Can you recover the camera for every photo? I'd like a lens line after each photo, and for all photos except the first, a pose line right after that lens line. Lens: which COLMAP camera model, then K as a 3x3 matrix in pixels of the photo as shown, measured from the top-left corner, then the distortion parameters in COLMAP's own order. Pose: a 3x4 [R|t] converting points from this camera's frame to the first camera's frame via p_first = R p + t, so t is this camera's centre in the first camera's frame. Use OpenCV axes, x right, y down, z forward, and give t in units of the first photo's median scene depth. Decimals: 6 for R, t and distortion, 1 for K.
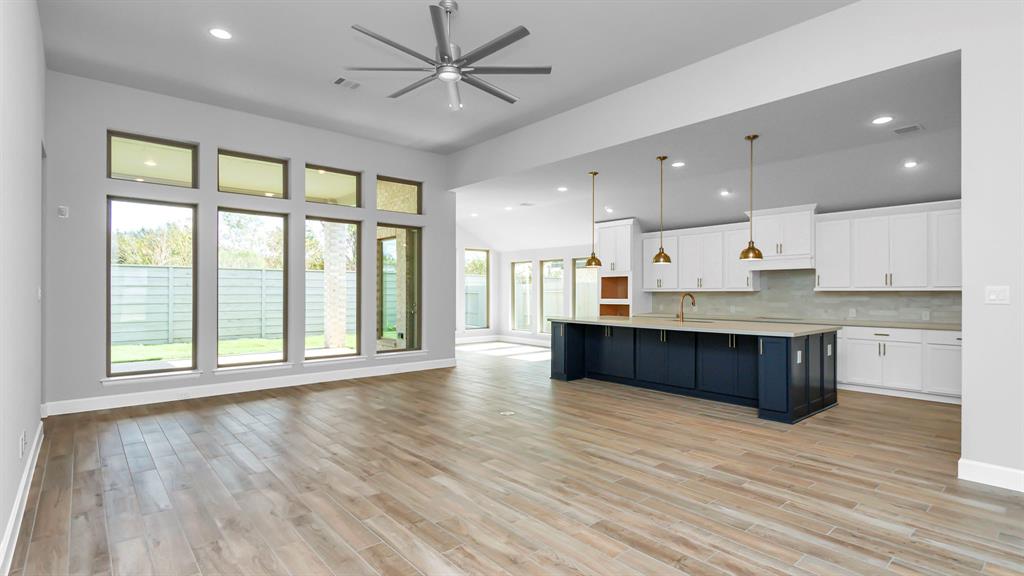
lens RADIAL K [[554.3, 0, 539.2], [0, 554.3, 290.6], [0, 0, 1]] dist [0.018577, 0.000059]
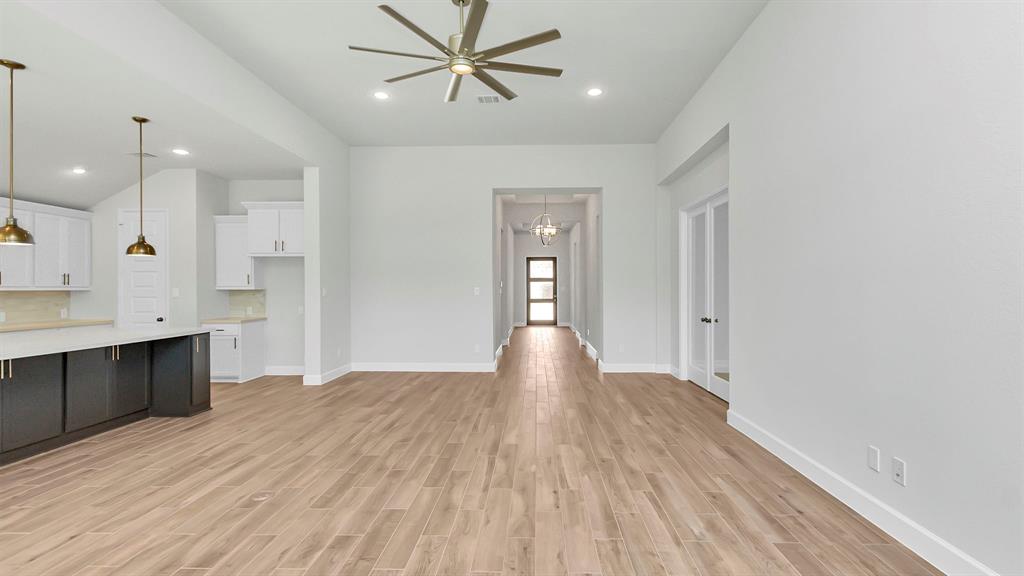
lens RADIAL K [[505.6, 0, 536.0], [0, 505.6, 289.3], [0, 0, 1]] dist [0.009186, -0.000269]
pose [[-0.770968, 0.001360, 0.636873, -0.627796], [0.001927, 0.999998, 0.000197, -0.000596], [-0.636871, 0.001379, -0.770969, 1.221788]]
